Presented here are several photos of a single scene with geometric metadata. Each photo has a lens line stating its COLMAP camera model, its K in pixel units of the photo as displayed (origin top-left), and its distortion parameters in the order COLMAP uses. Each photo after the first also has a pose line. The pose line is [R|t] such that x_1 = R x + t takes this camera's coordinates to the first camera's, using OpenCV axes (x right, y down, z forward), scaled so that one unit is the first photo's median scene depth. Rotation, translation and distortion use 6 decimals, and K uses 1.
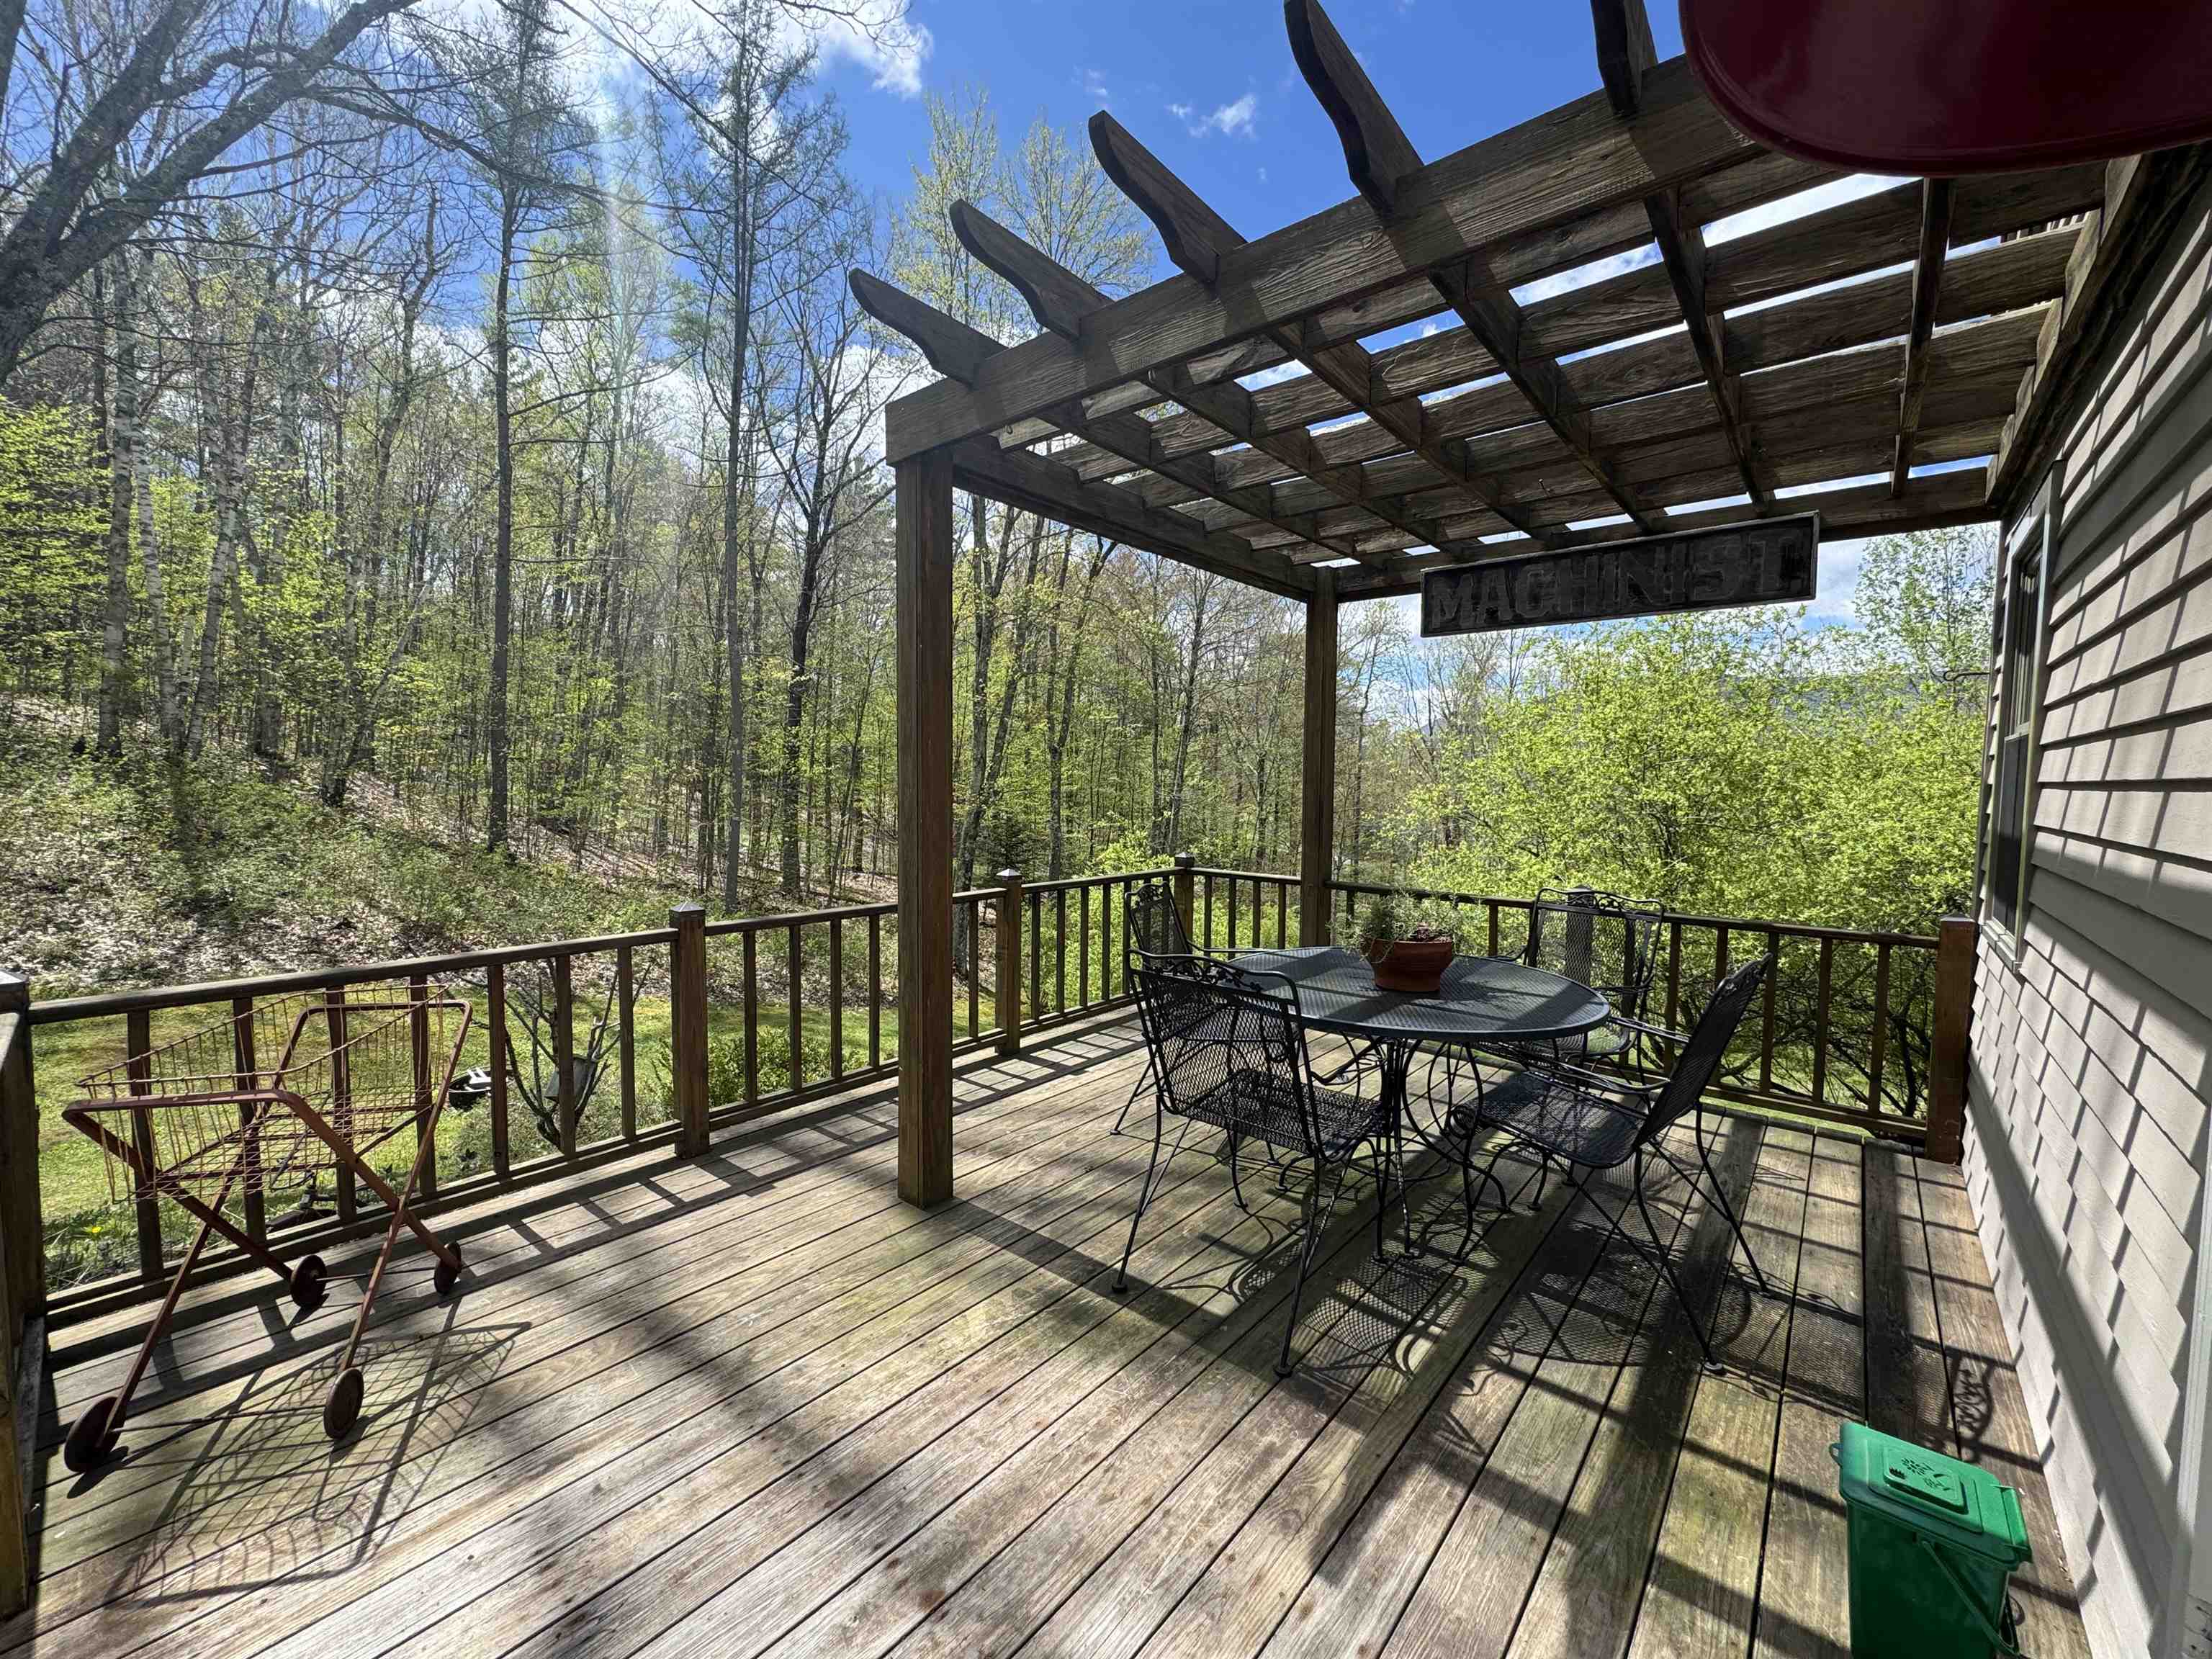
lens RADIAL K [[884.9, 0, 1119.9], [0, 884.9, 833.7], [0, 0, 1]] dist [-0.002824, 0.000500]
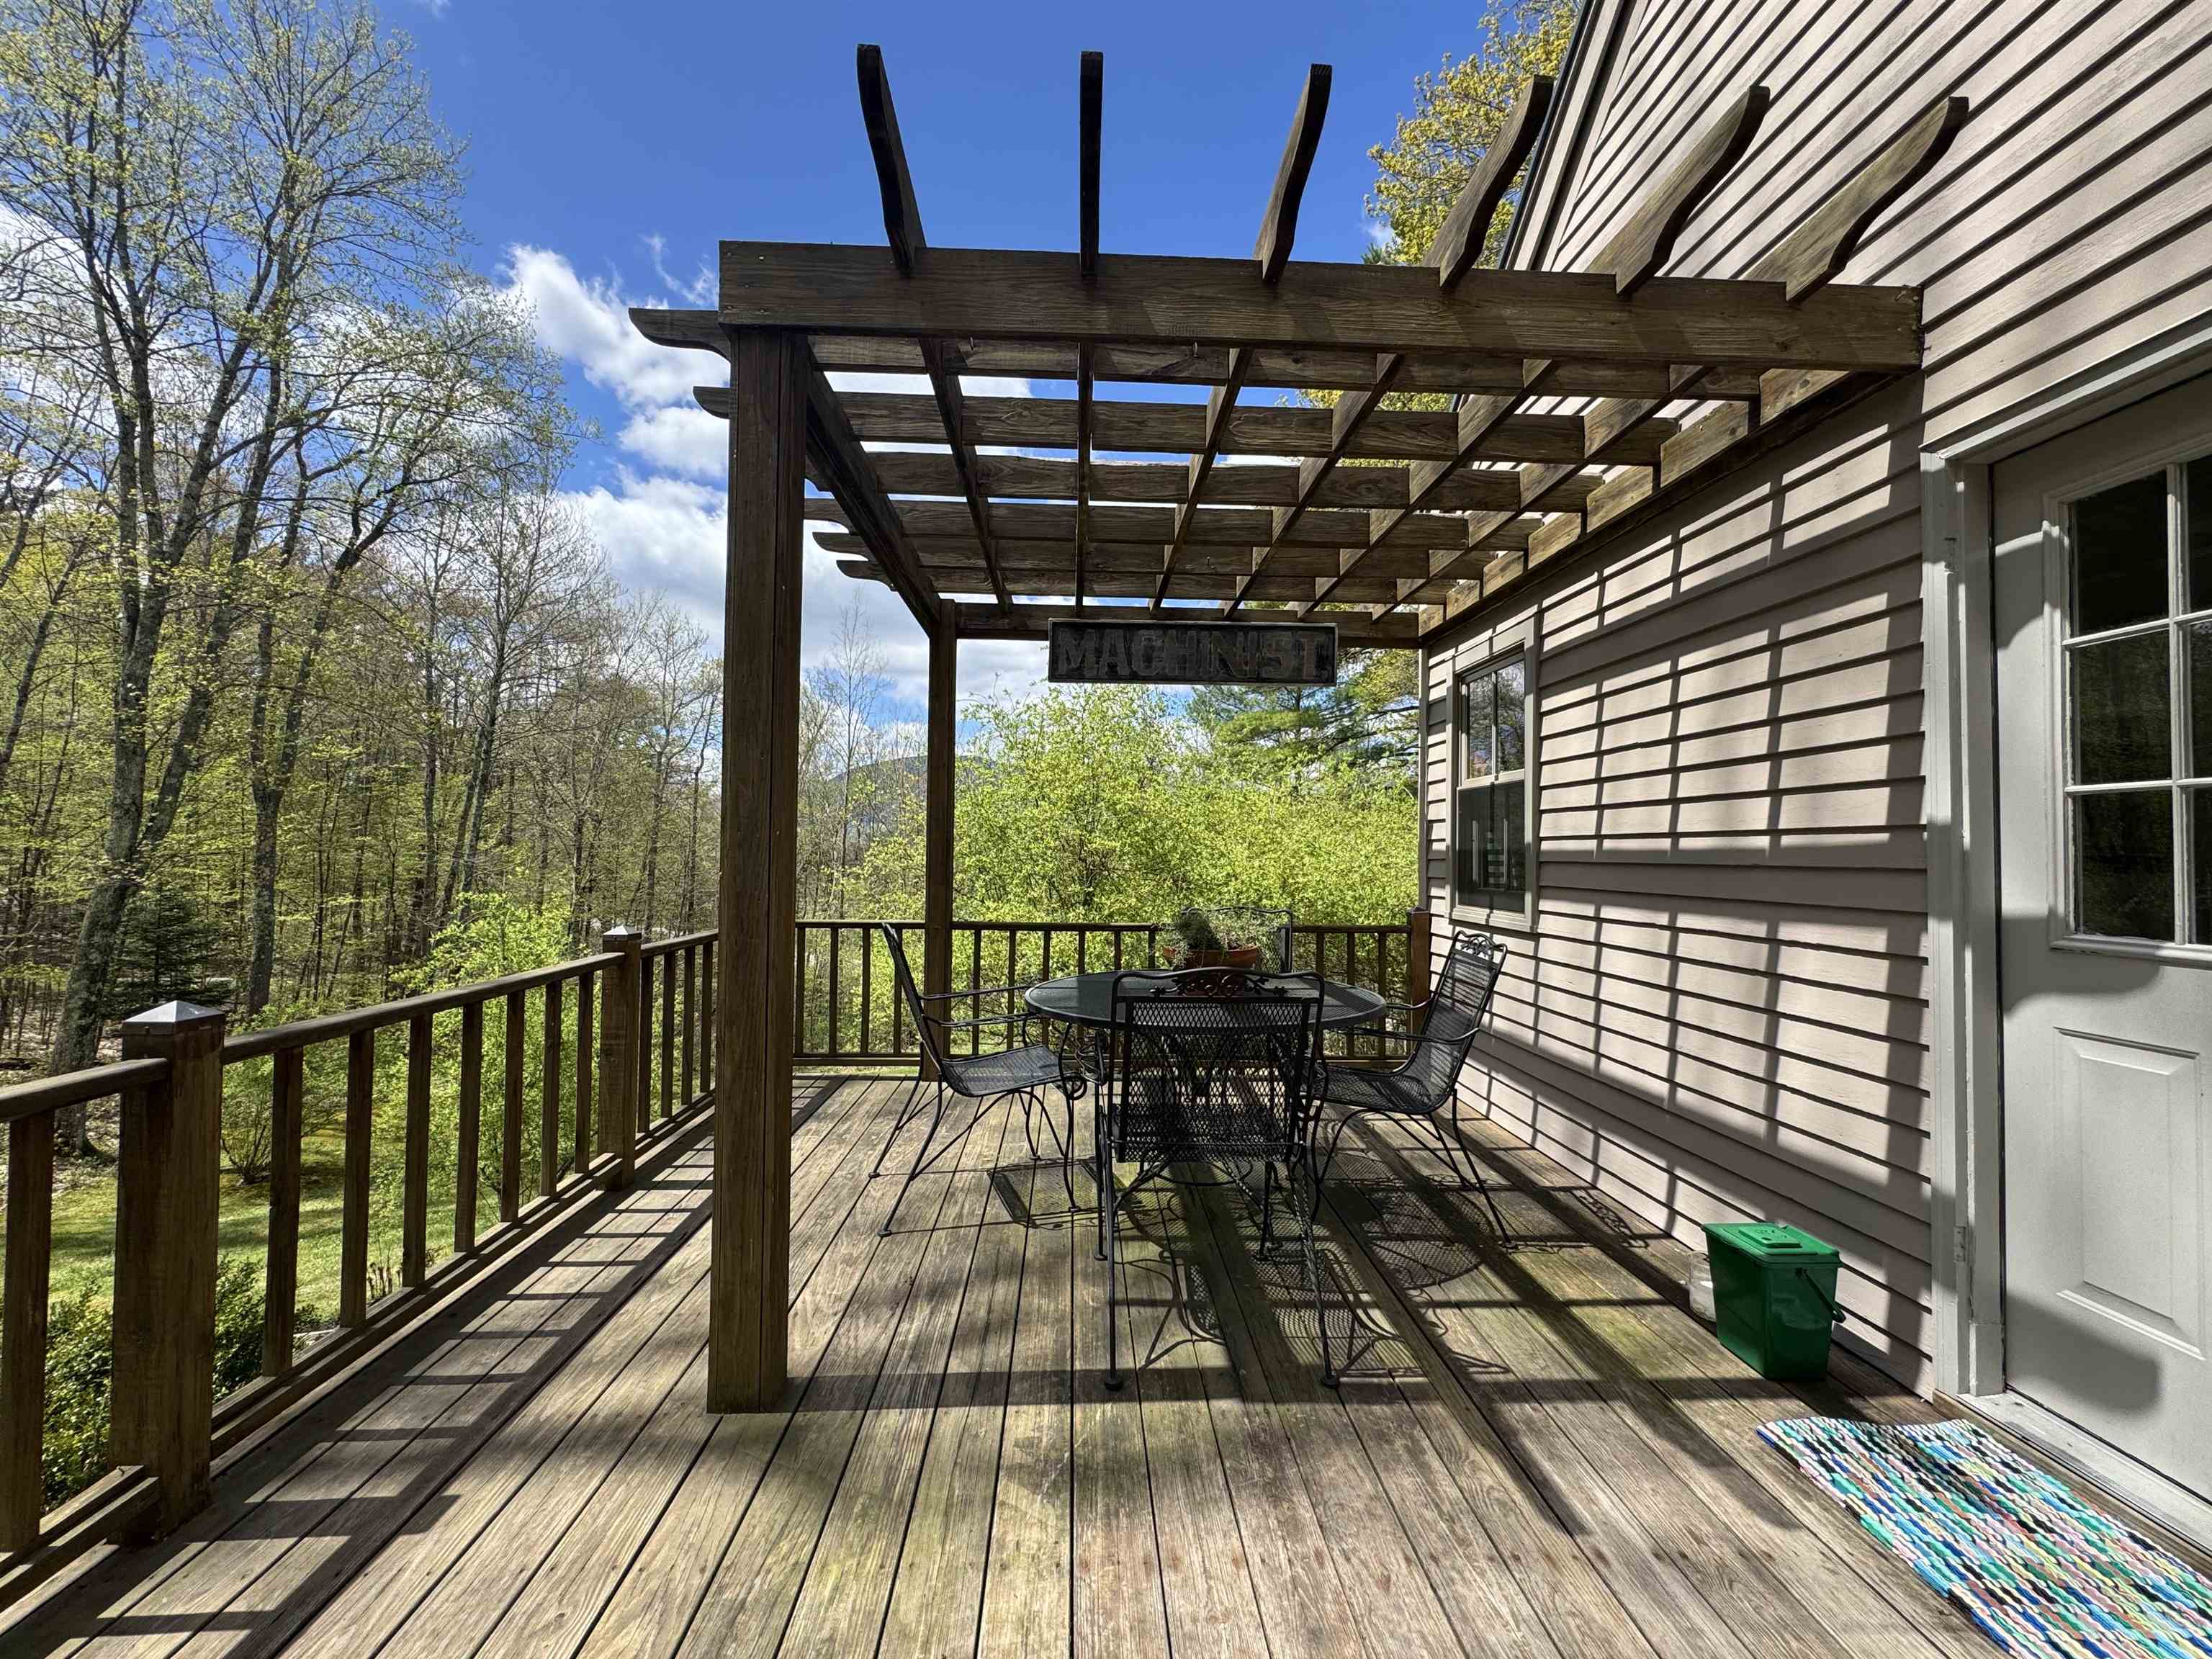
lens RADIAL K [[884.9, 0, 1100.6], [0, 884.9, 823.3], [0, 0, 1]] dist [-0.002824, 0.000500]
pose [[0.752226, -0.001778, 0.658903, -0.543773], [0.047730, 0.997516, -0.051798, 0.009101], [-0.657174, 0.070413, 0.750443, 0.304121]]
